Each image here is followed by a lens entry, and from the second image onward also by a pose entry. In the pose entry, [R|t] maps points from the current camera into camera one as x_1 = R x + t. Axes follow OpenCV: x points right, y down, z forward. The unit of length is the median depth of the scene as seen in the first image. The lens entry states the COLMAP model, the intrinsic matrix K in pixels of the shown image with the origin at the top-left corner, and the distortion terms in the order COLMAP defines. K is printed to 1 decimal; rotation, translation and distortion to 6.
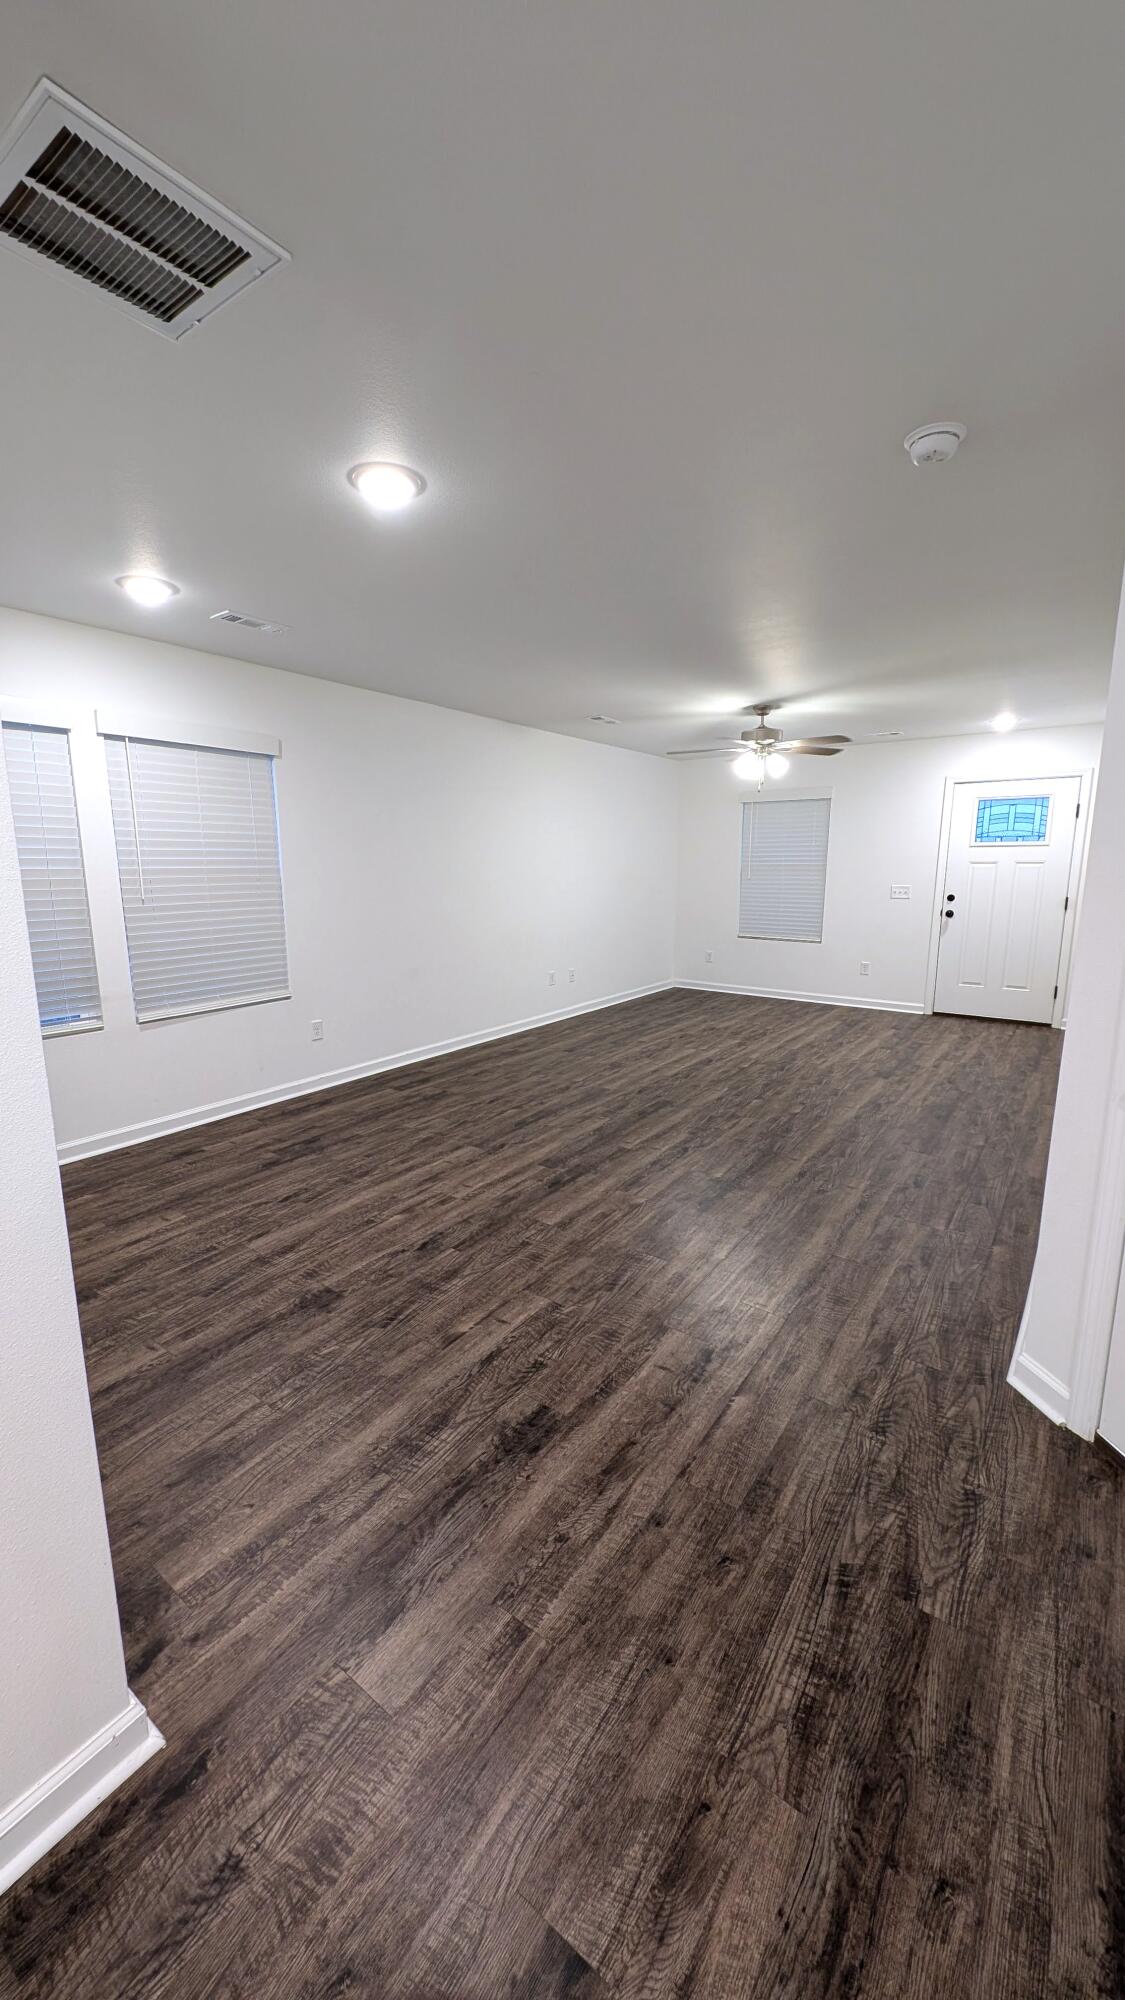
lens RADIAL K [[753.6, 0, 552.7], [0, 753.6, 998.6], [0, 0, 1]] dist [0.009182, 0.000330]
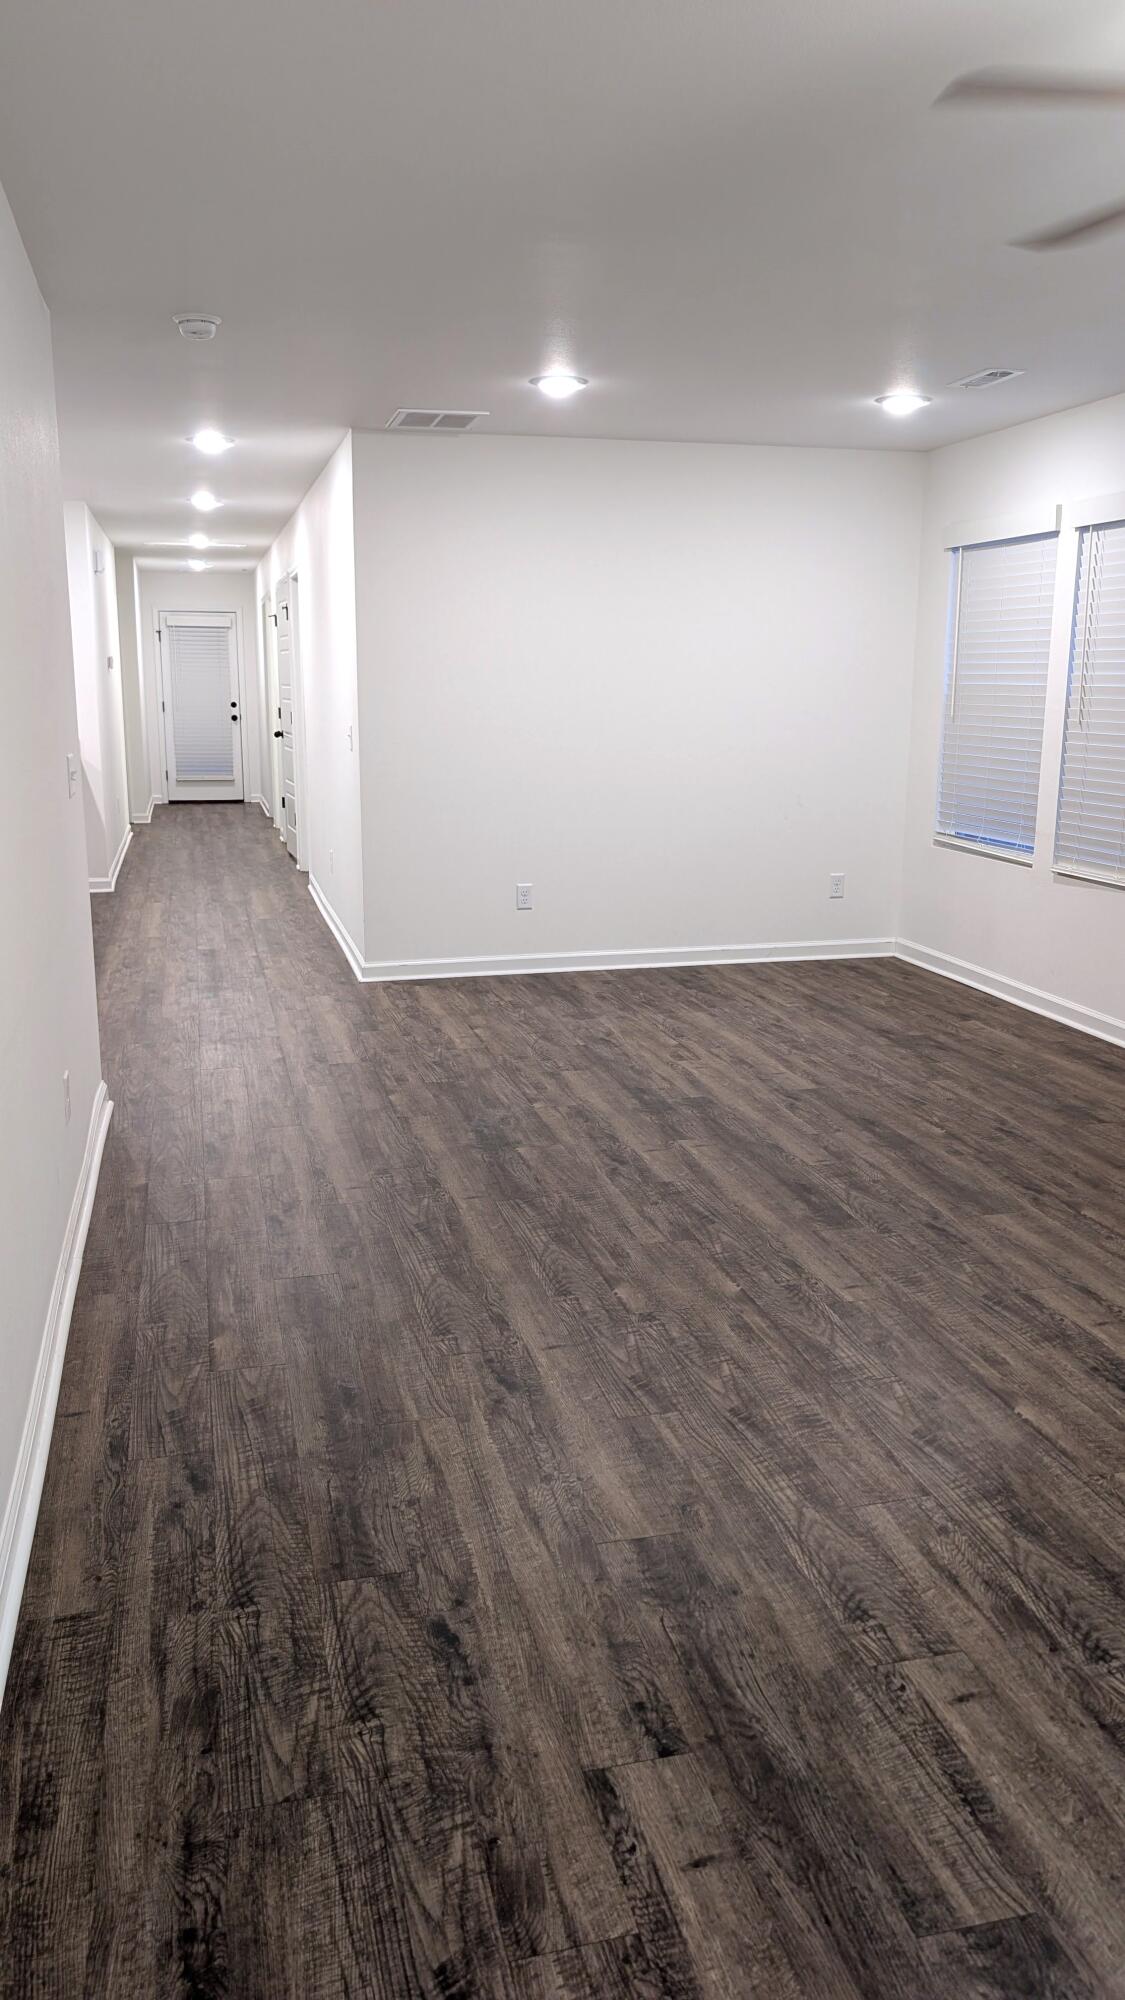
lens RADIAL K [[1442.2, 0, 576.5], [0, 1442.2, 1005.1], [0, 0, 1]] dist [0.041515, -0.004151]
pose [[-0.633481, 0.168734, -0.755136, 1.018062], [-0.142433, 0.933826, 0.328148, -0.280249], [0.760536, 0.315432, -0.567528, 1.549538]]
